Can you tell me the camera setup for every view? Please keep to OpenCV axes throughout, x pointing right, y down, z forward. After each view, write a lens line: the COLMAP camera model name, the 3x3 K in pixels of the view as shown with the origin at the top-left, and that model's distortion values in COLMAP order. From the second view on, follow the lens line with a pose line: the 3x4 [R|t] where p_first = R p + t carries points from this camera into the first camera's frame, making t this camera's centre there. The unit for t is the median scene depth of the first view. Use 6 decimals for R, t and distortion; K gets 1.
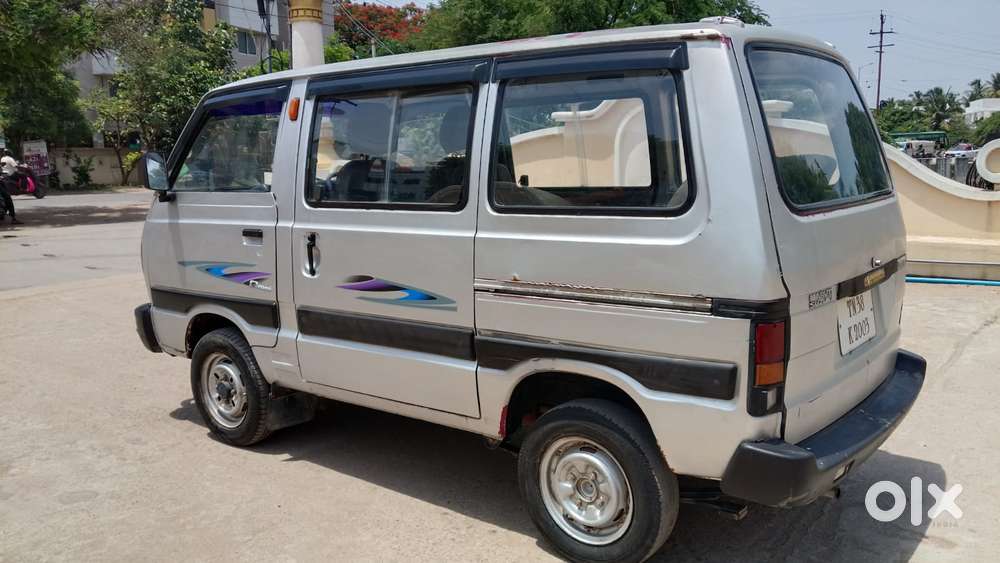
lens RADIAL K [[842.7, 0, 499.0], [0, 842.7, 285.0], [0, 0, 1]] dist [0.089722, -0.174044]
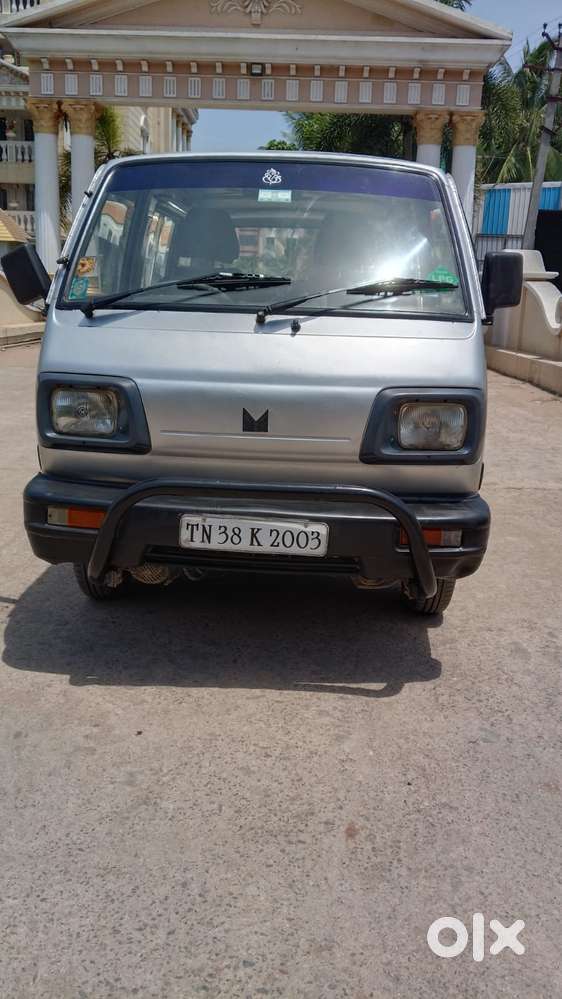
lens RADIAL K [[841.8, 0, 297.3], [0, 841.8, 488.4], [0, 0, 1]] dist [0.089722, -0.174044]
pose [[-0.596002, -0.179311, 0.782706, -0.979978], [0.102694, 0.949723, 0.295771, -0.217419], [-0.796389, 0.256659, -0.547622, 1.721234]]
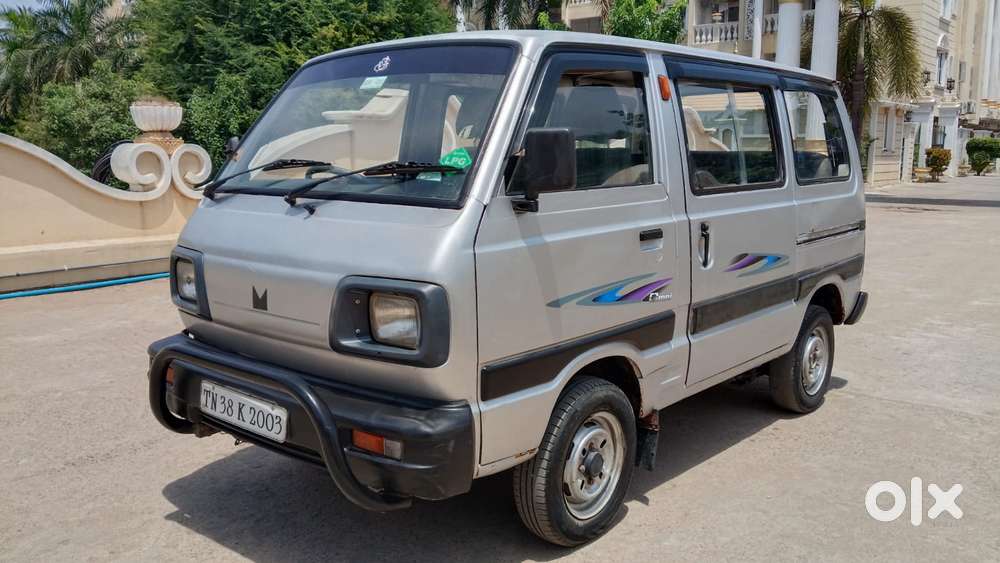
lens RADIAL K [[842.7, 0, 507.8], [0, 842.7, 283.4], [0, 0, 1]] dist [0.089722, -0.174044]
pose [[0.043265, -0.135817, 0.989789, -1.106765], [0.154998, 0.979633, 0.127648, -0.140424], [-0.986967, 0.147893, 0.063436, 1.097556]]
